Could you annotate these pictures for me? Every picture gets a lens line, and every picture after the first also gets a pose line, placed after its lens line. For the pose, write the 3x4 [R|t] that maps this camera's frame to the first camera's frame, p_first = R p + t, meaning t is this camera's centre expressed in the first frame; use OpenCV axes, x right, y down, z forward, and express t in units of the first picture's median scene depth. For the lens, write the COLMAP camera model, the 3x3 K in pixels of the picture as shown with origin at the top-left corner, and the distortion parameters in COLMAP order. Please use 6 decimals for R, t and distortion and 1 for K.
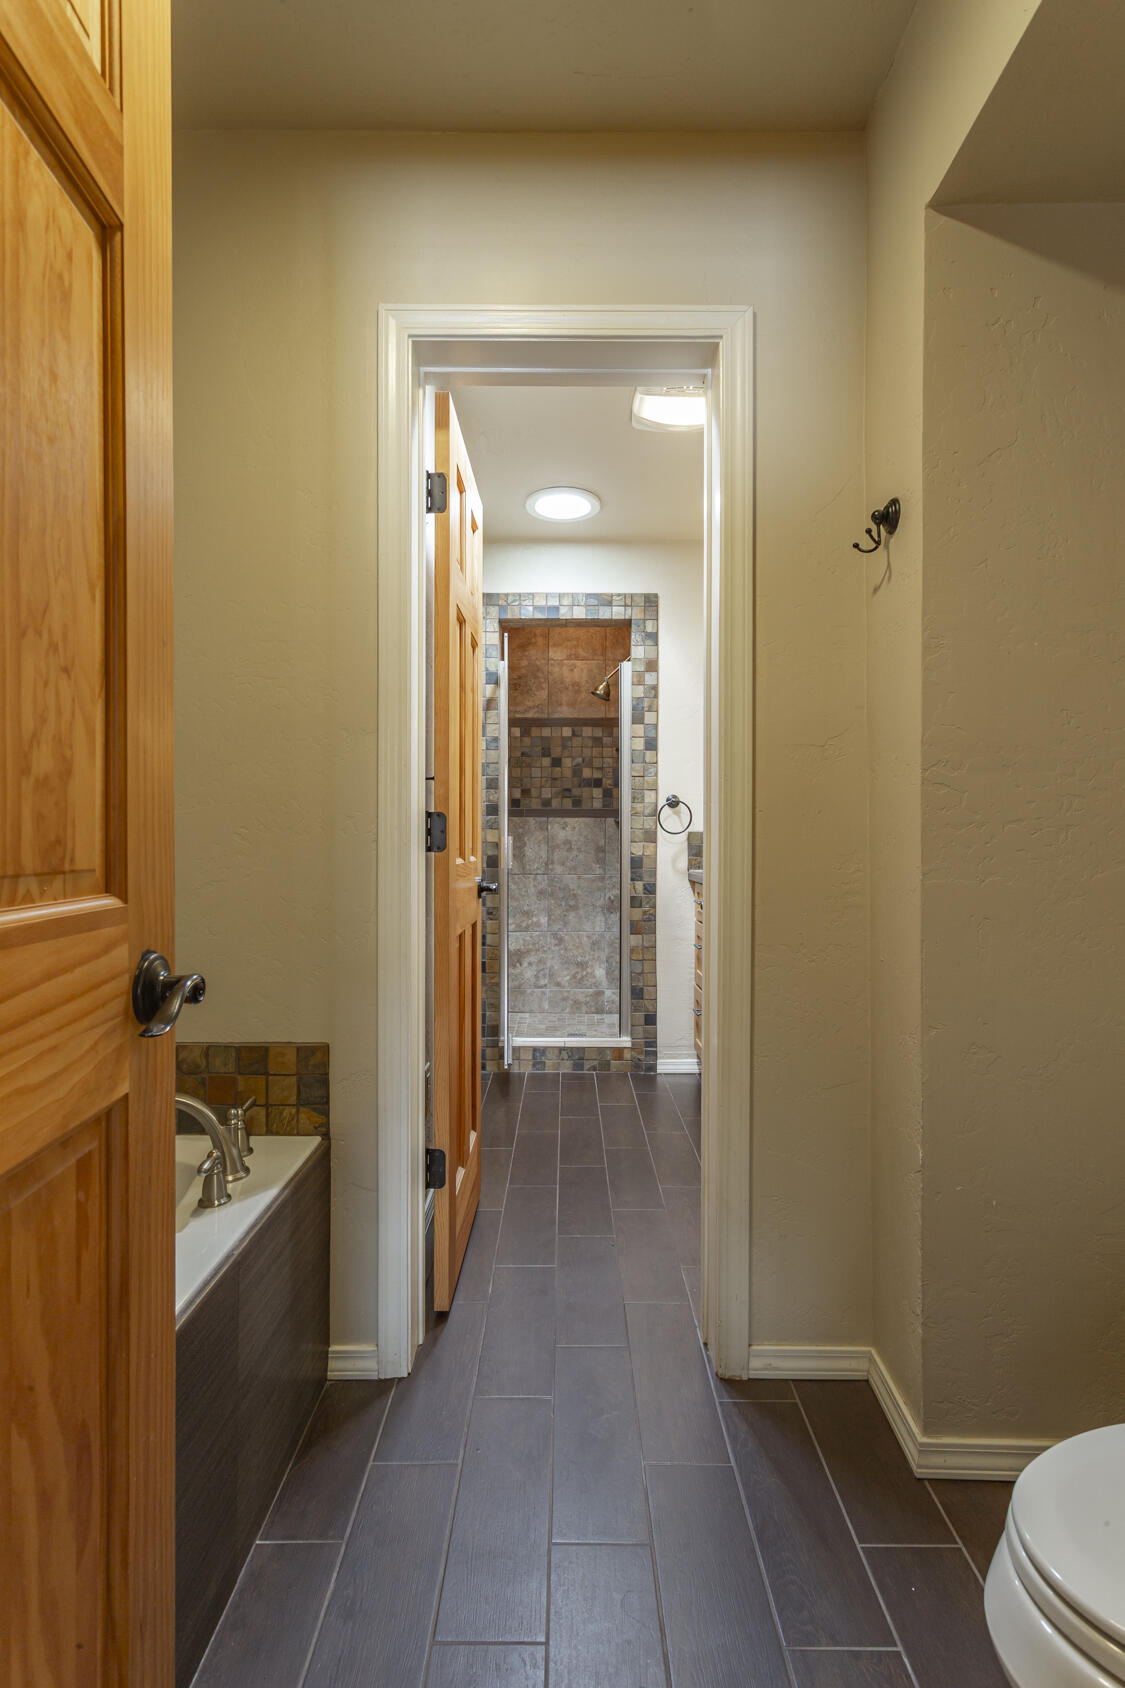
lens RADIAL K [[809.5, 0, 563.7], [0, 809.5, 843.1], [0, 0, 1]] dist [0.003163, -0.000248]
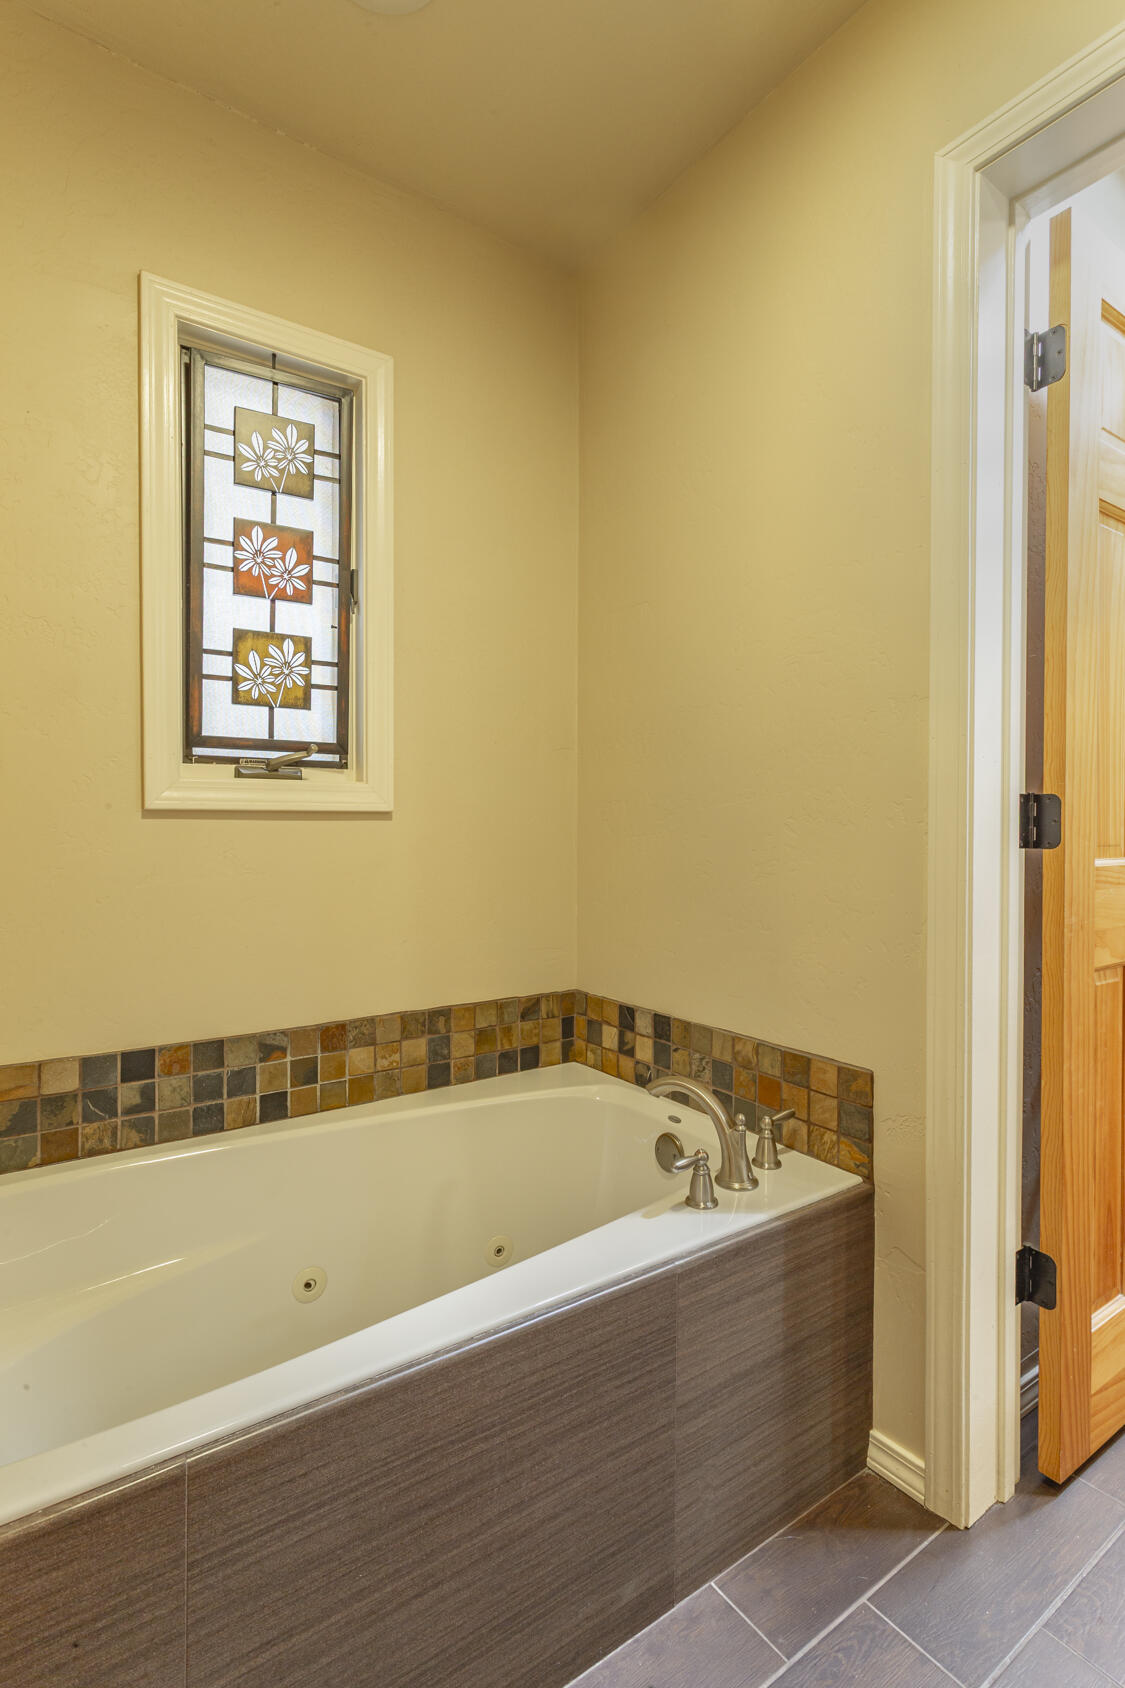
lens RADIAL K [[809.5, 0, 561.2], [0, 809.5, 834.1], [0, 0, 1]] dist [0.003163, -0.000248]
pose [[0.572778, 0.008130, -0.819670, 0.218442], [-0.006777, 0.999964, 0.005182, -0.003516], [0.819683, 0.002587, 0.572812, 0.248864]]
